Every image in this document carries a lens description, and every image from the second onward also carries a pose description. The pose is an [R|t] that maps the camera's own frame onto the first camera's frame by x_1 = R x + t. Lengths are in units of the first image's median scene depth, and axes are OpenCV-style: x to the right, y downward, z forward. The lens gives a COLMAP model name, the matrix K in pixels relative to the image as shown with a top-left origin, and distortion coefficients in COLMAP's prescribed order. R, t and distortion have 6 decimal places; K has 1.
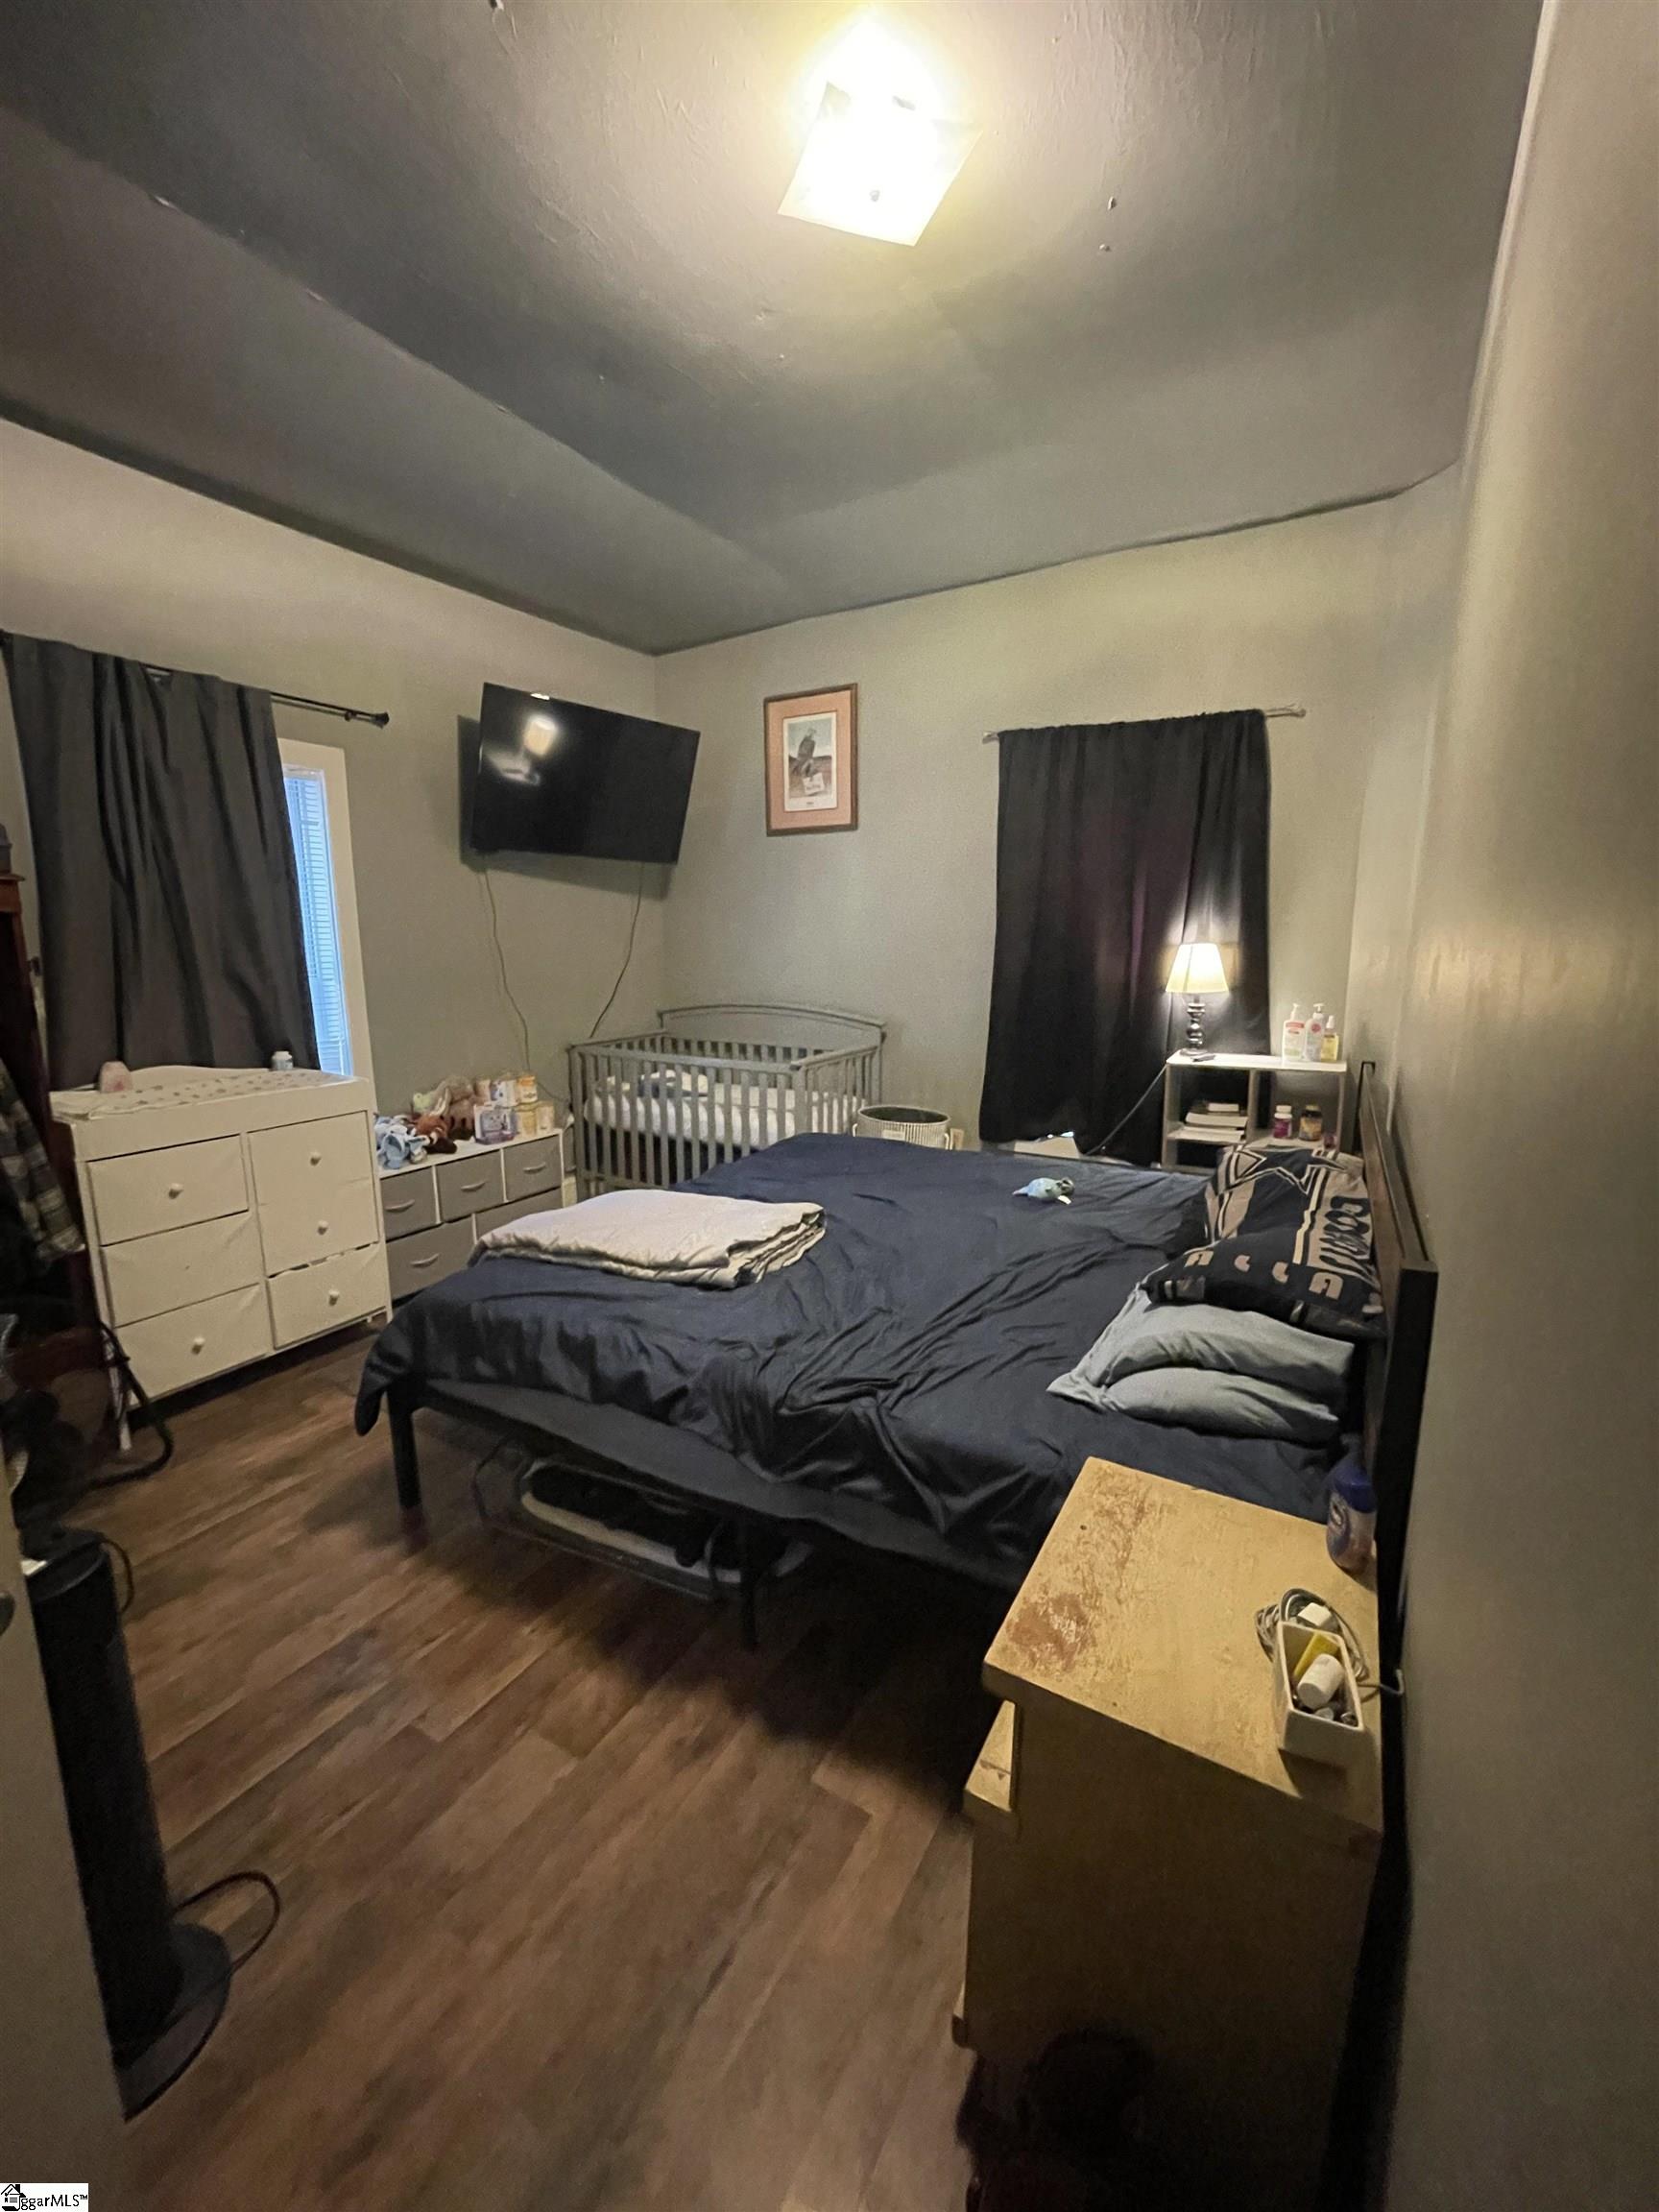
lens RADIAL K [[904.9, 0, 829.5], [0, 904.9, 1106.0], [0, 0, 1]] dist [-0.000843, -0.000315]
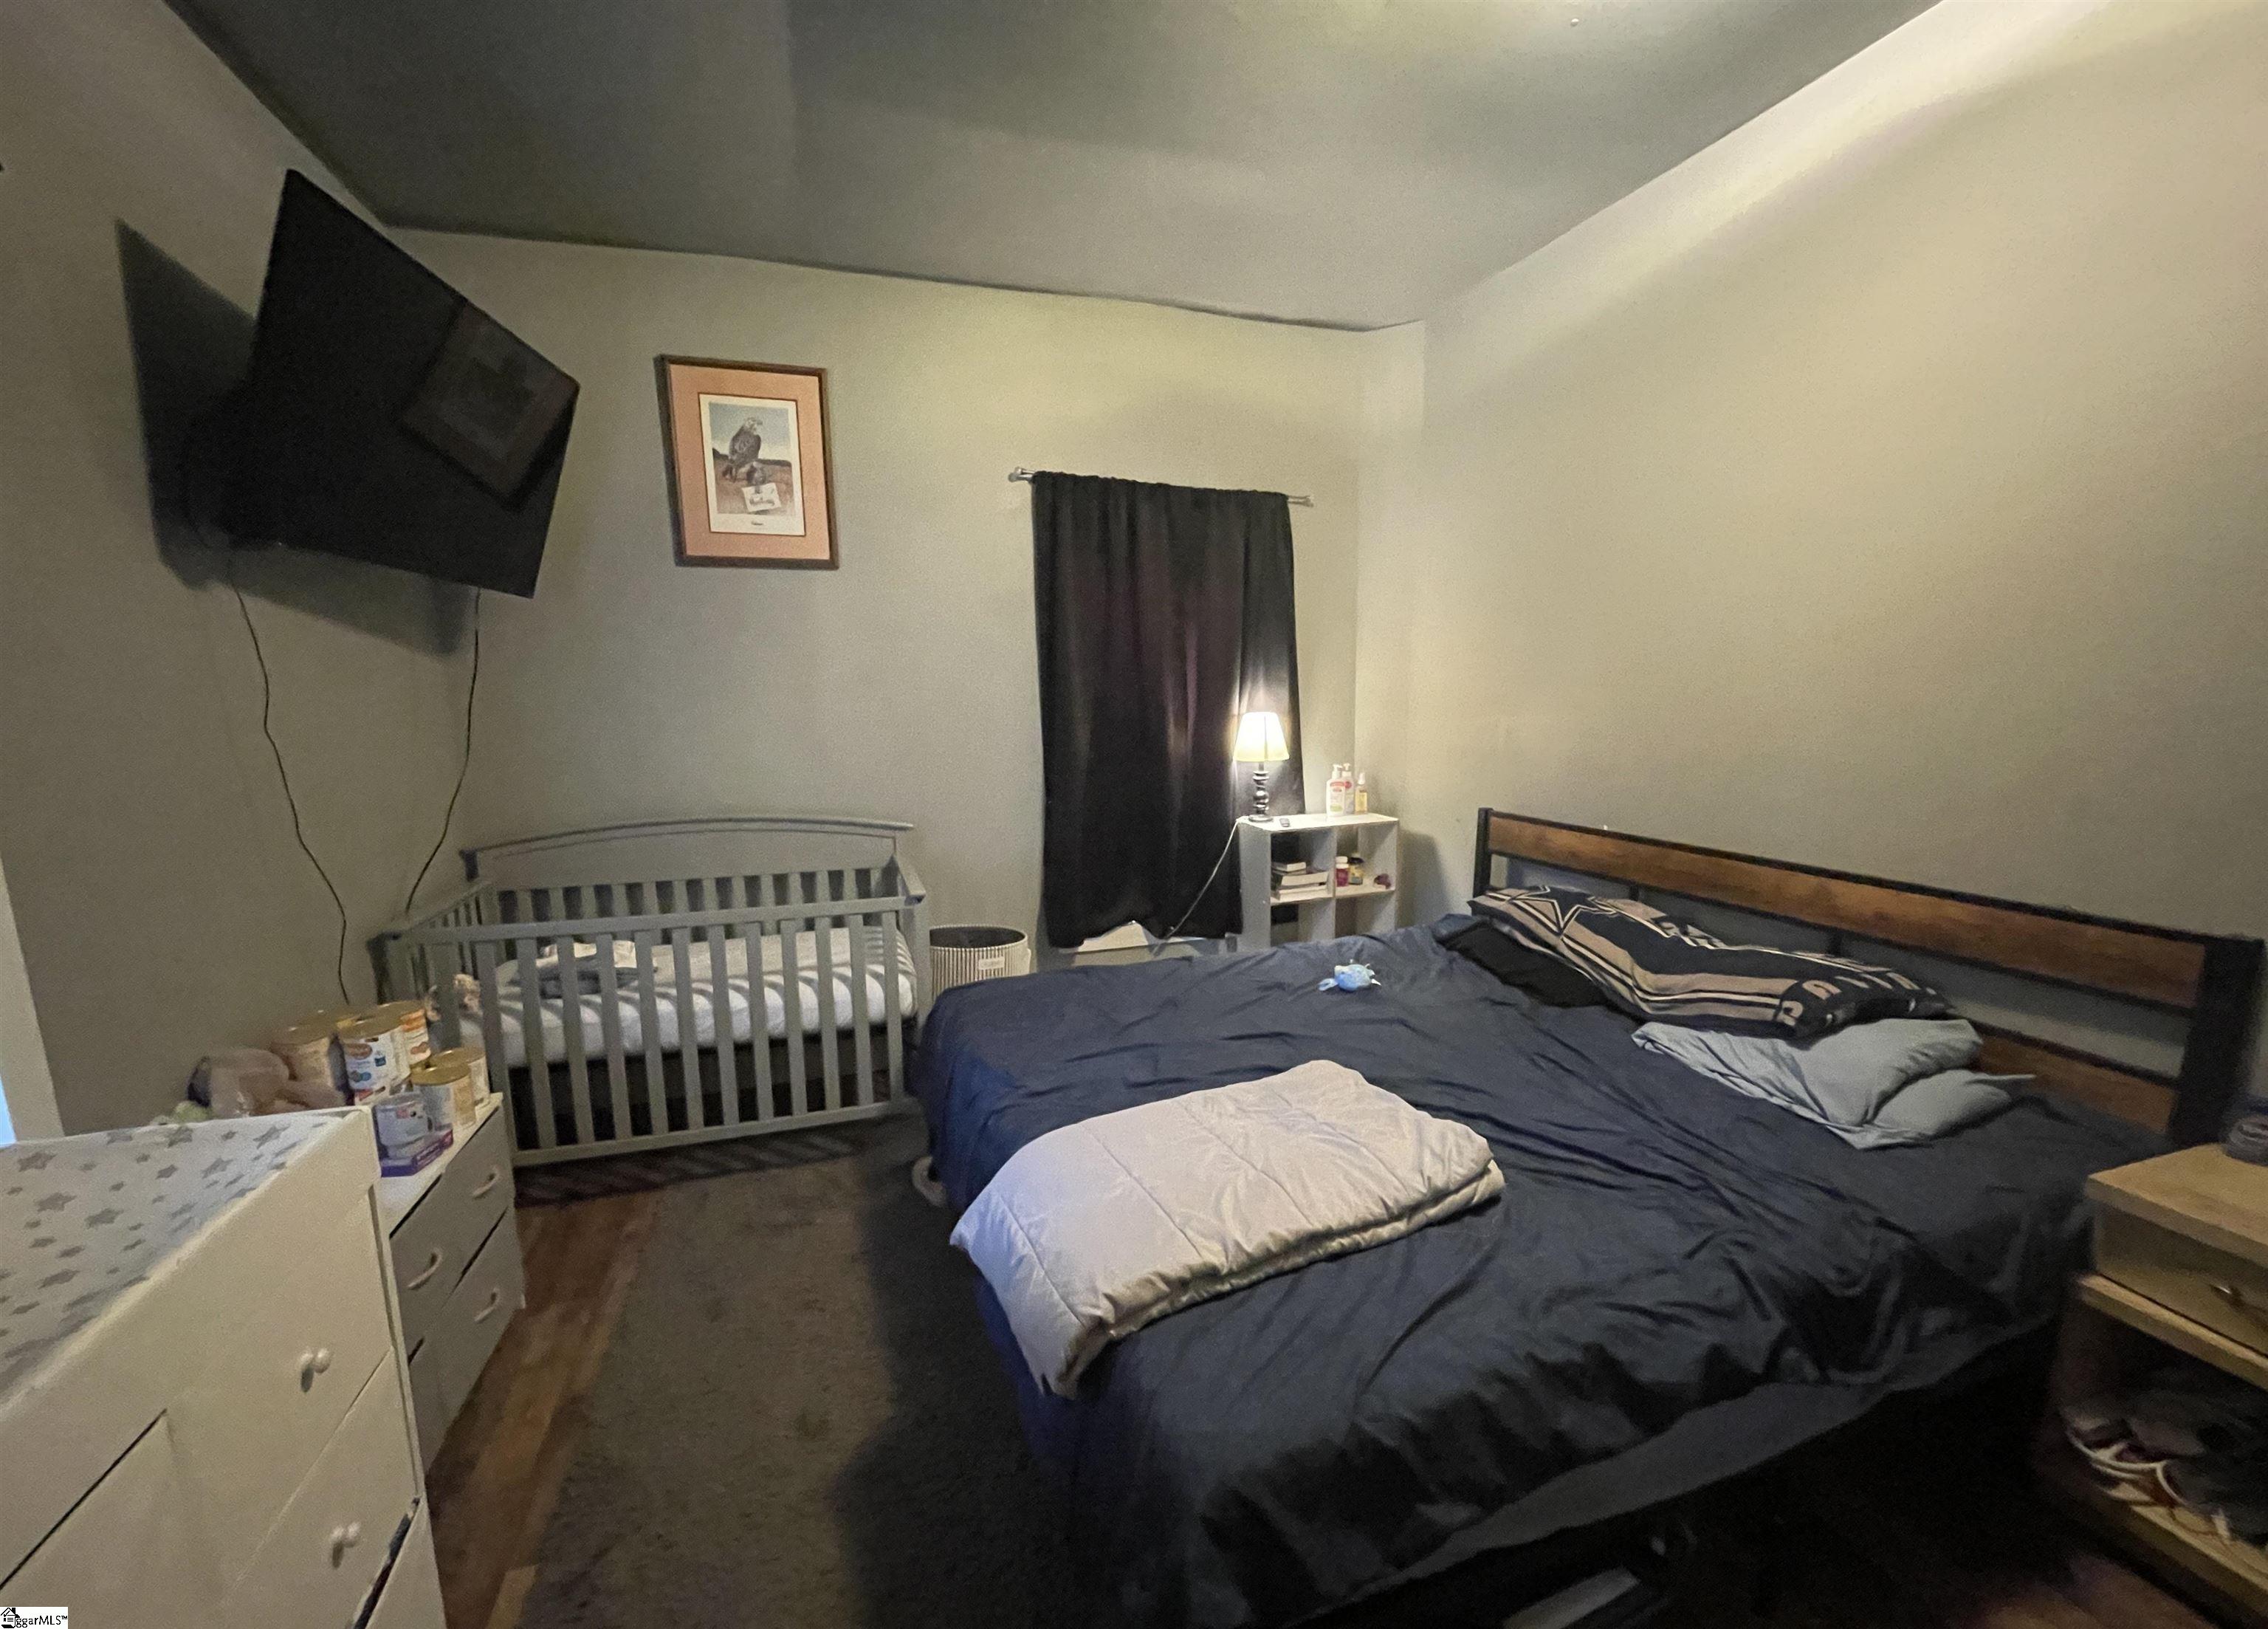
lens RADIAL K [[934.4, 0, 1137.3], [0, 934.4, 842.7], [0, 0, 1]] dist [0.001129, -0.000119]
pose [[0.657447, -0.123736, 0.743272, -0.471016], [0.151685, 0.987964, 0.030302, -0.083619], [-0.738075, 0.092821, 0.668303, 0.390971]]
